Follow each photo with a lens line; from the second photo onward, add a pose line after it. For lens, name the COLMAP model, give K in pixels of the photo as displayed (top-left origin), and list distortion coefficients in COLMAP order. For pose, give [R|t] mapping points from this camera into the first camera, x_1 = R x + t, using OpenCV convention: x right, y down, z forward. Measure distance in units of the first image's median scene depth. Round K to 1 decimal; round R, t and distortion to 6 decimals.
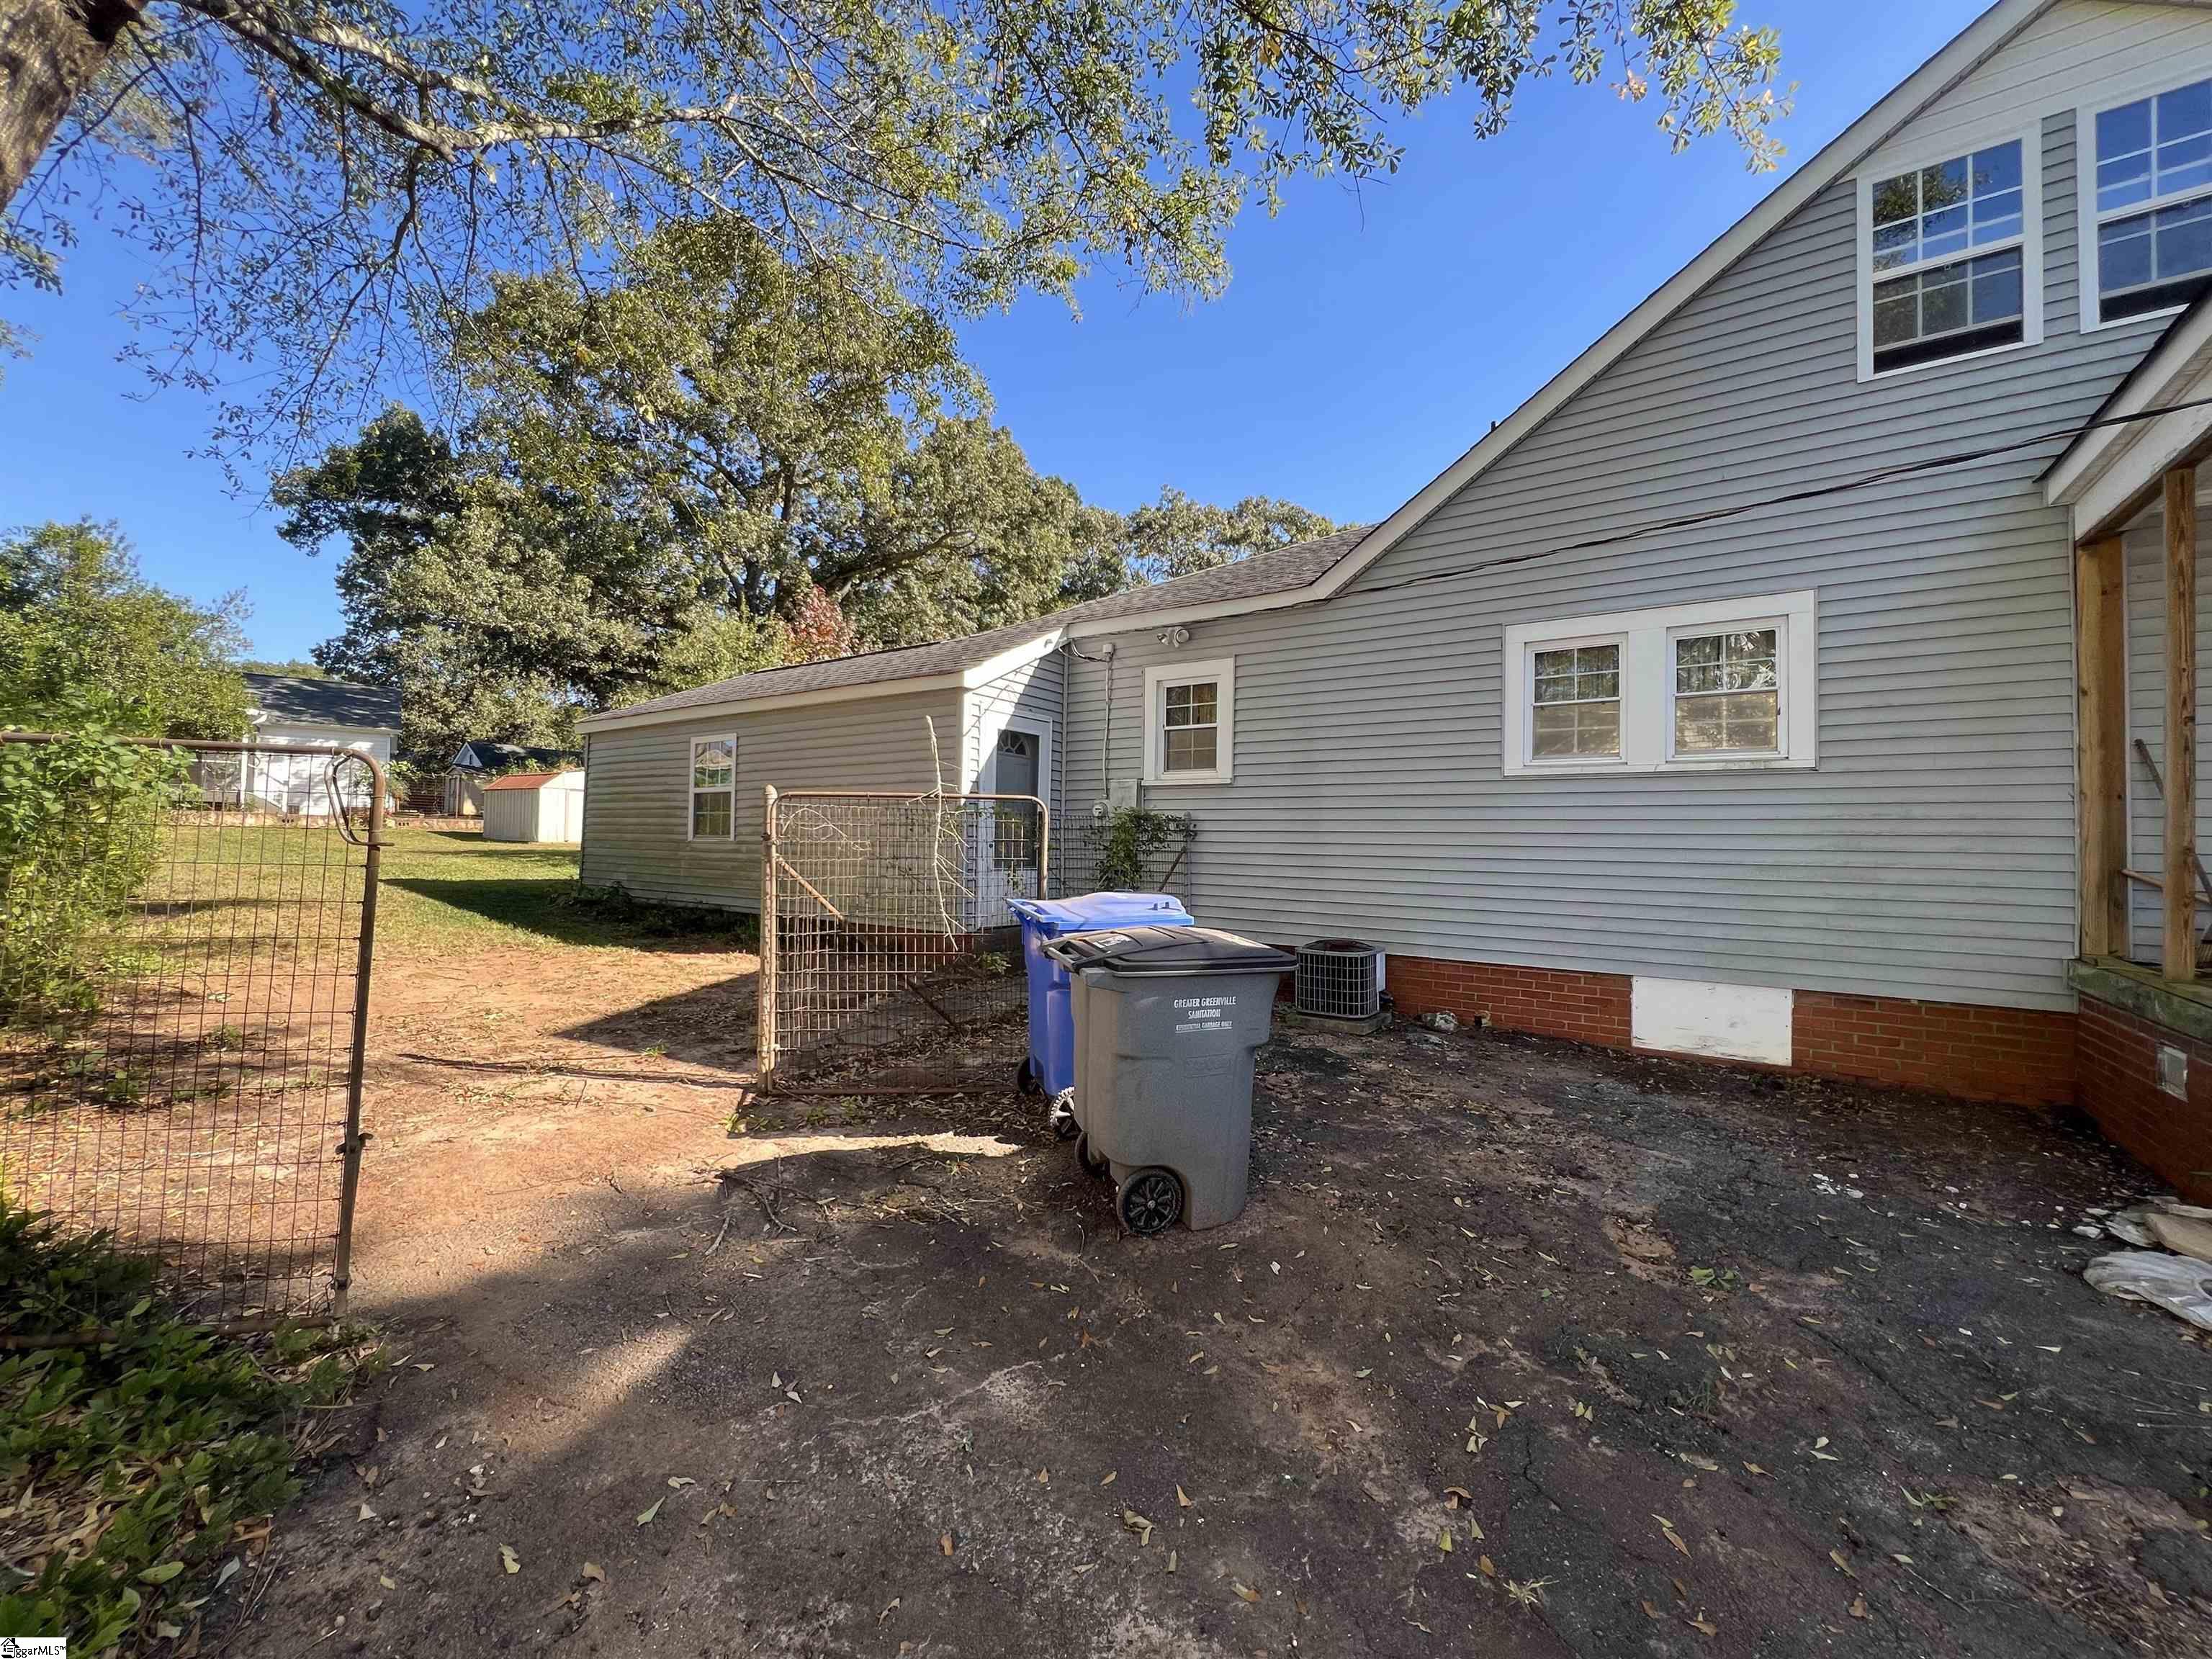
lens RADIAL K [[886.1, 0, 1105.4], [0, 886.1, 825.7], [0, 0, 1]] dist [0.000462, 0.000103]
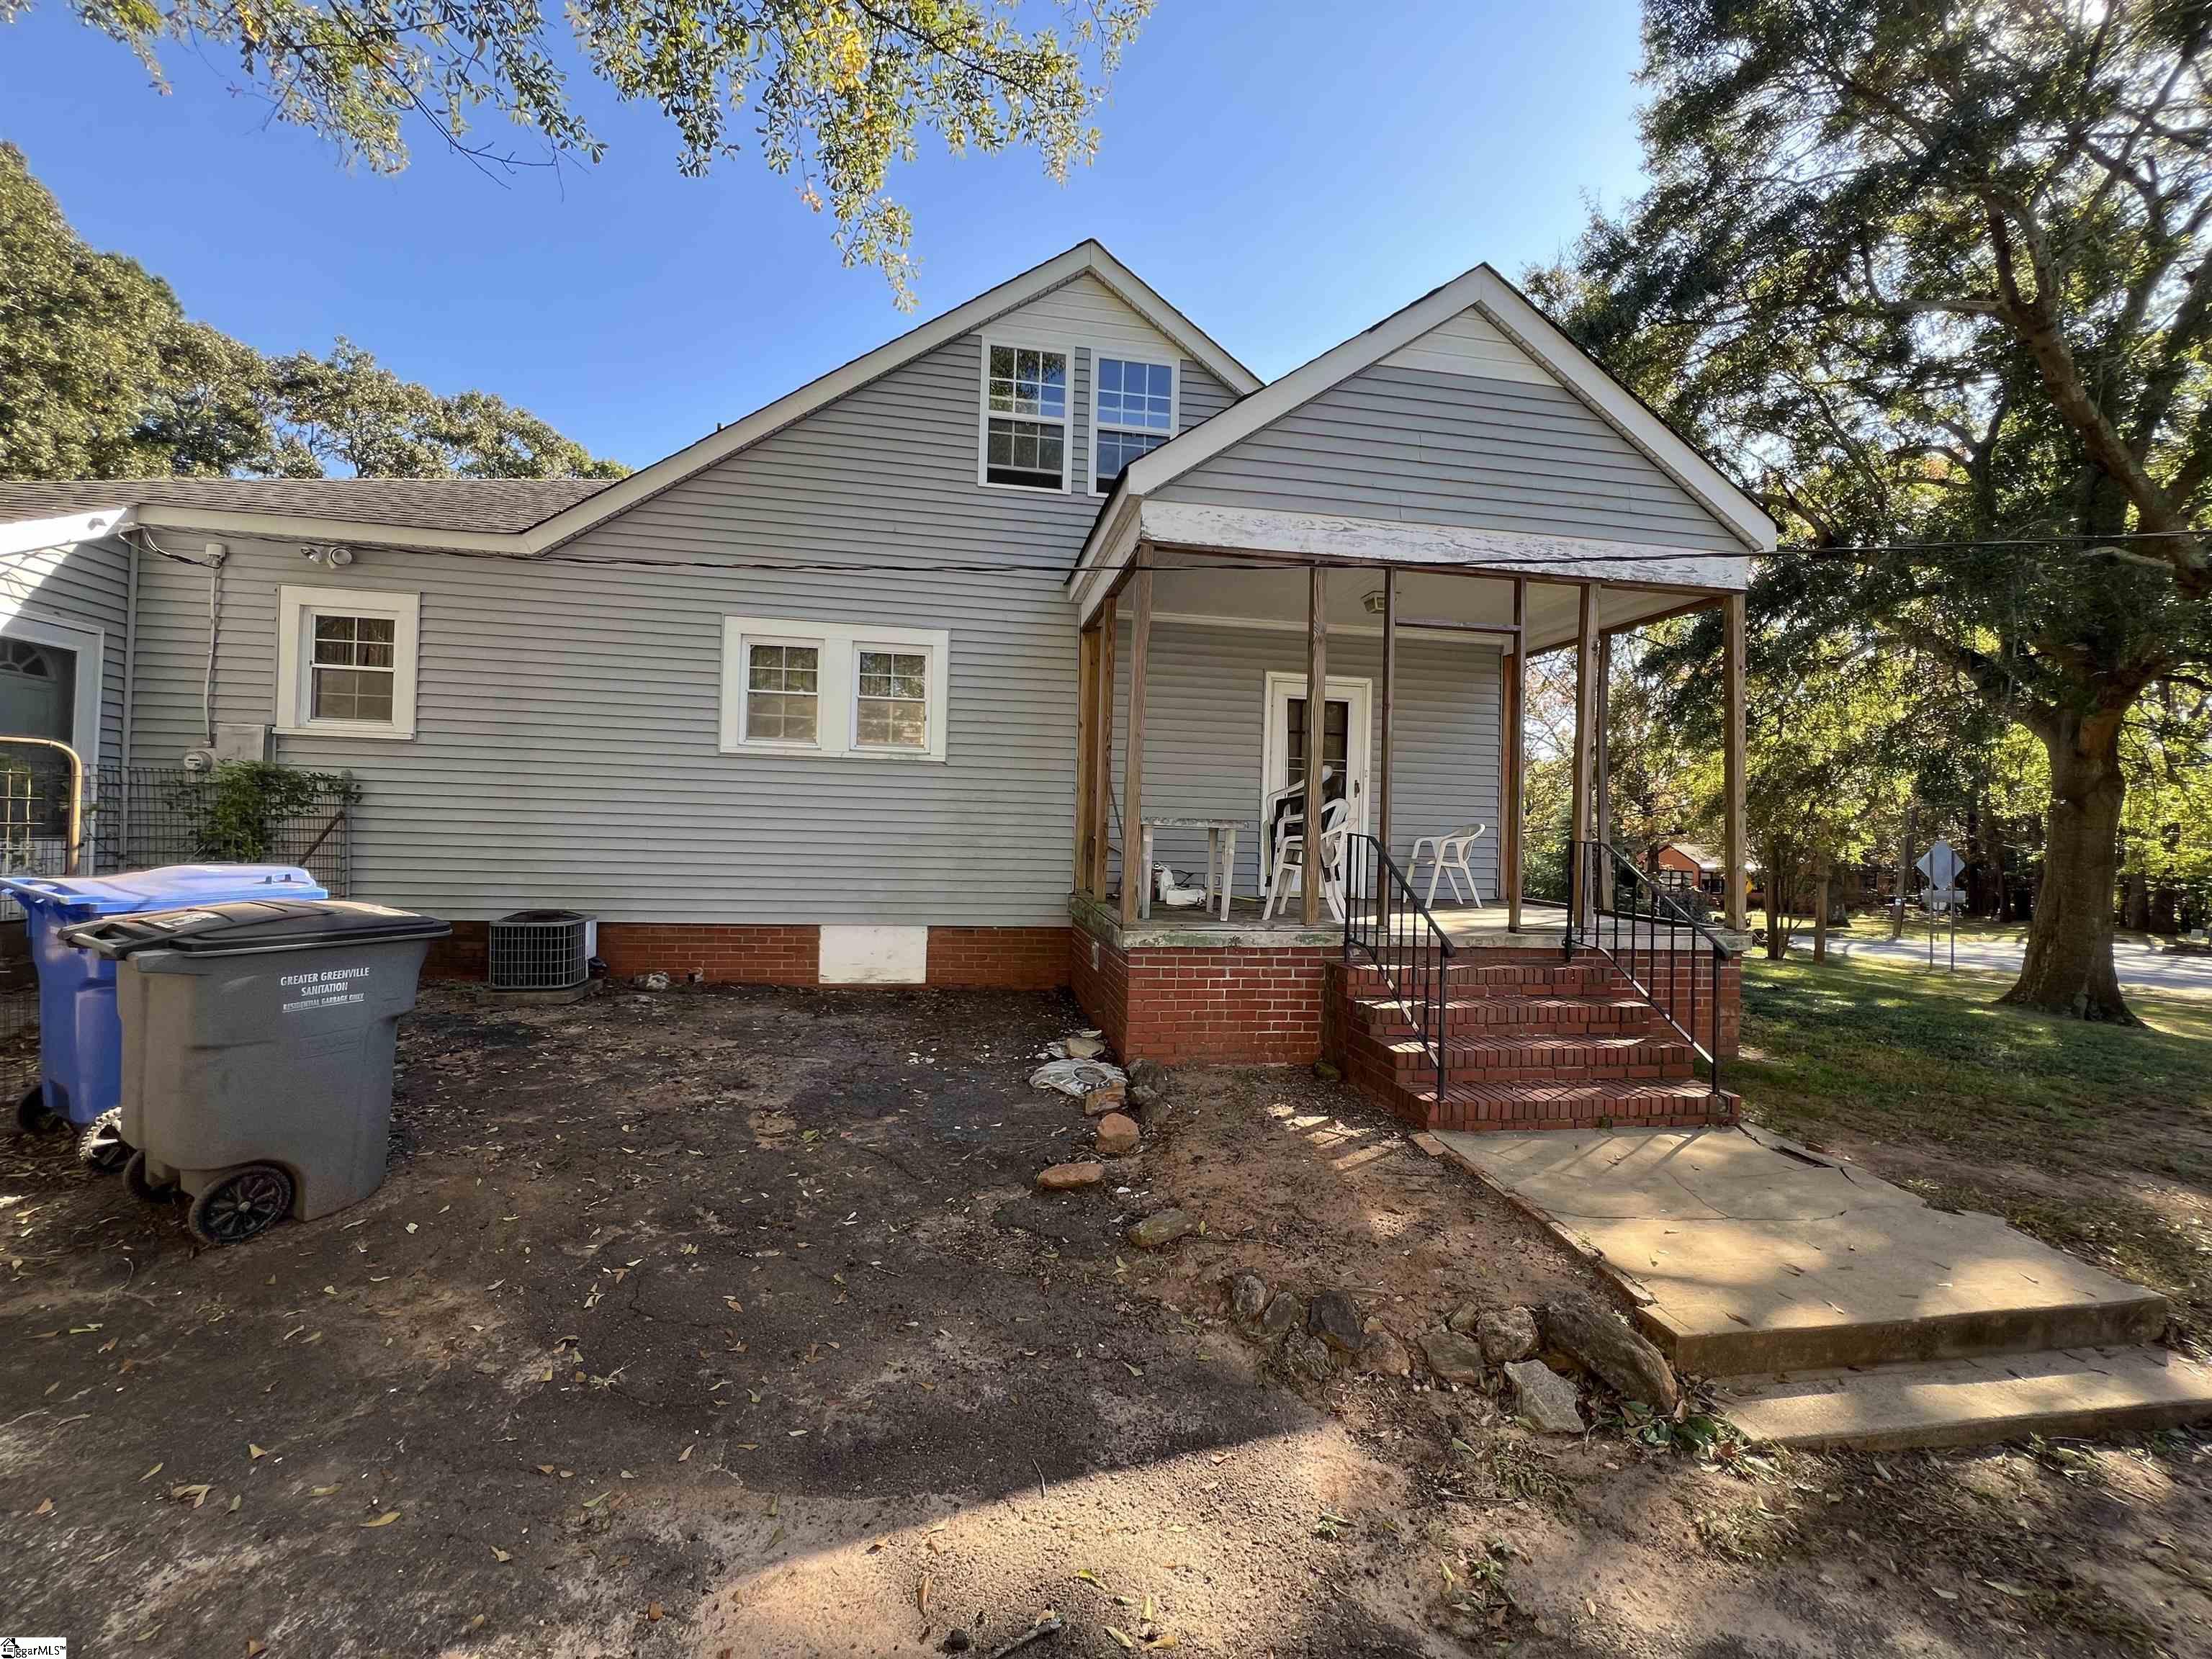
lens RADIAL K [[886.1, 0, 1105.4], [0, 886.1, 825.7], [0, 0, 1]] dist [0.000462, 0.000103]
pose [[0.712051, 0.007679, 0.702086, 0.023998], [-0.030942, 0.999312, 0.020451, -0.003627], [-0.701446, -0.036286, 0.711798, -0.150563]]
